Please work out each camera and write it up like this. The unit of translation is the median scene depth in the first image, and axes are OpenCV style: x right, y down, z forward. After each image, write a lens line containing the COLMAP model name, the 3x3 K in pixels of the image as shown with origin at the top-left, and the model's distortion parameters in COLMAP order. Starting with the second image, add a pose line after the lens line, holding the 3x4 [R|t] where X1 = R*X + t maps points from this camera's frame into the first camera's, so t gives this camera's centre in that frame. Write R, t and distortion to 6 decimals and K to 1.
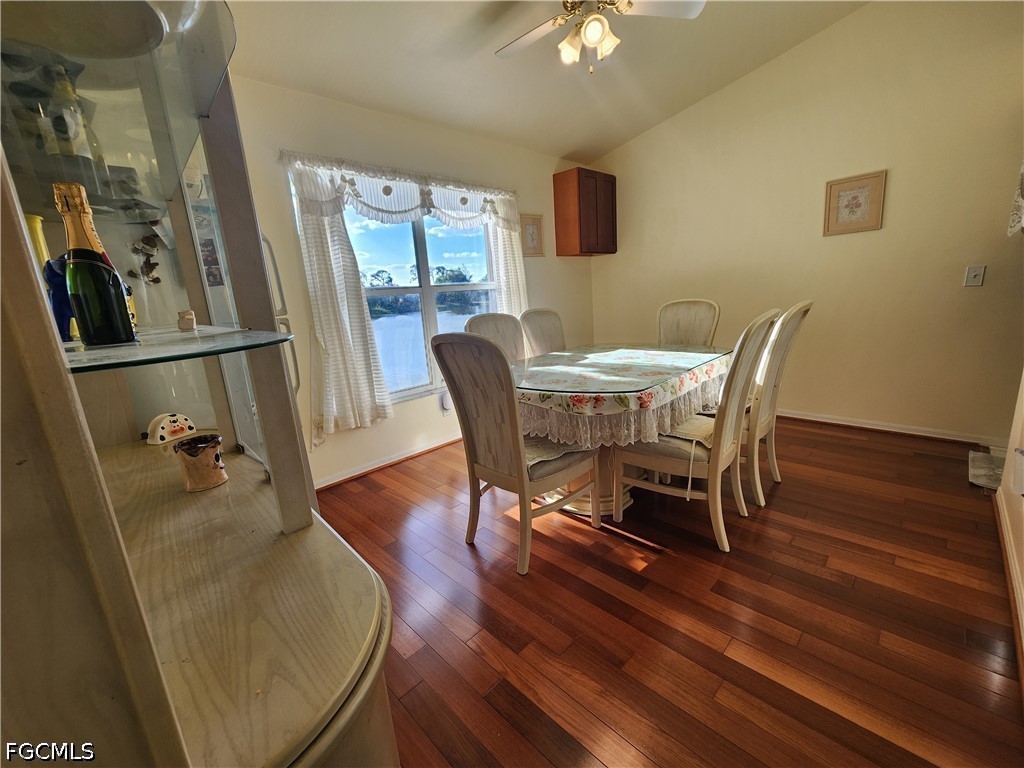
lens RADIAL K [[421.3, 0, 512.0], [0, 421.3, 384.0], [0, 0, 1]] dist [-0.000969, -0.000401]
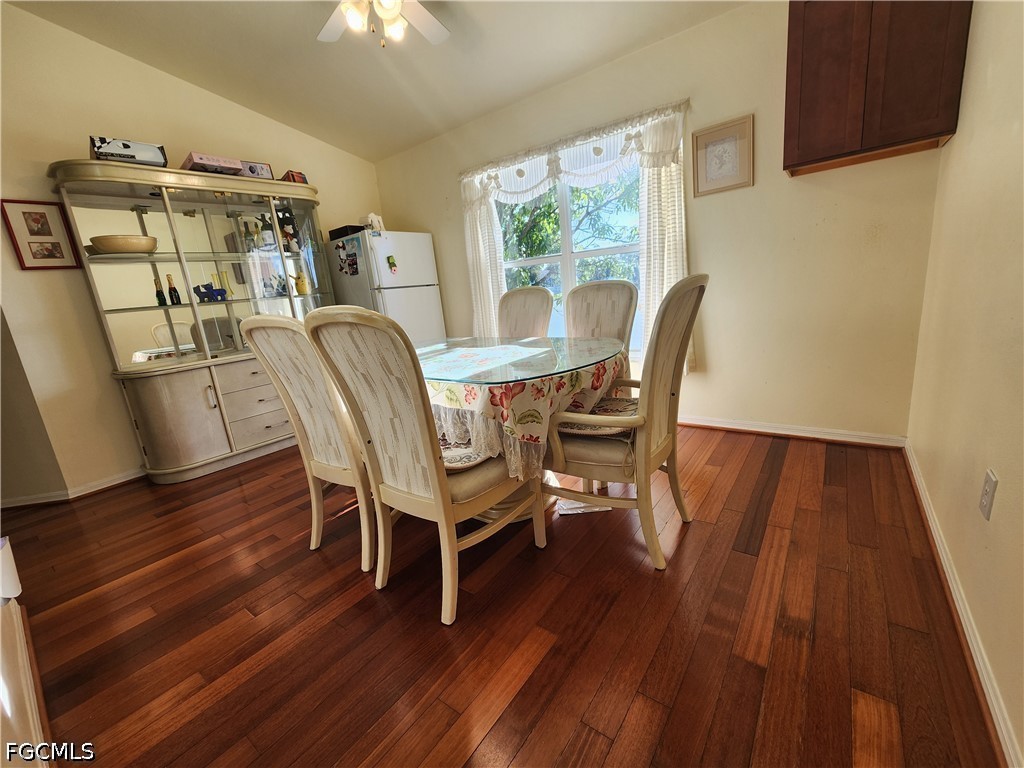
lens RADIAL K [[421.3, 0, 512.0], [0, 421.3, 384.0], [0, 0, 1]] dist [-0.000969, -0.000401]
pose [[0.144542, 0.275796, -0.950286, 0.870564], [-0.129809, 0.957357, 0.258103, -0.188120], [0.980947, 0.086049, 0.174179, 0.764927]]
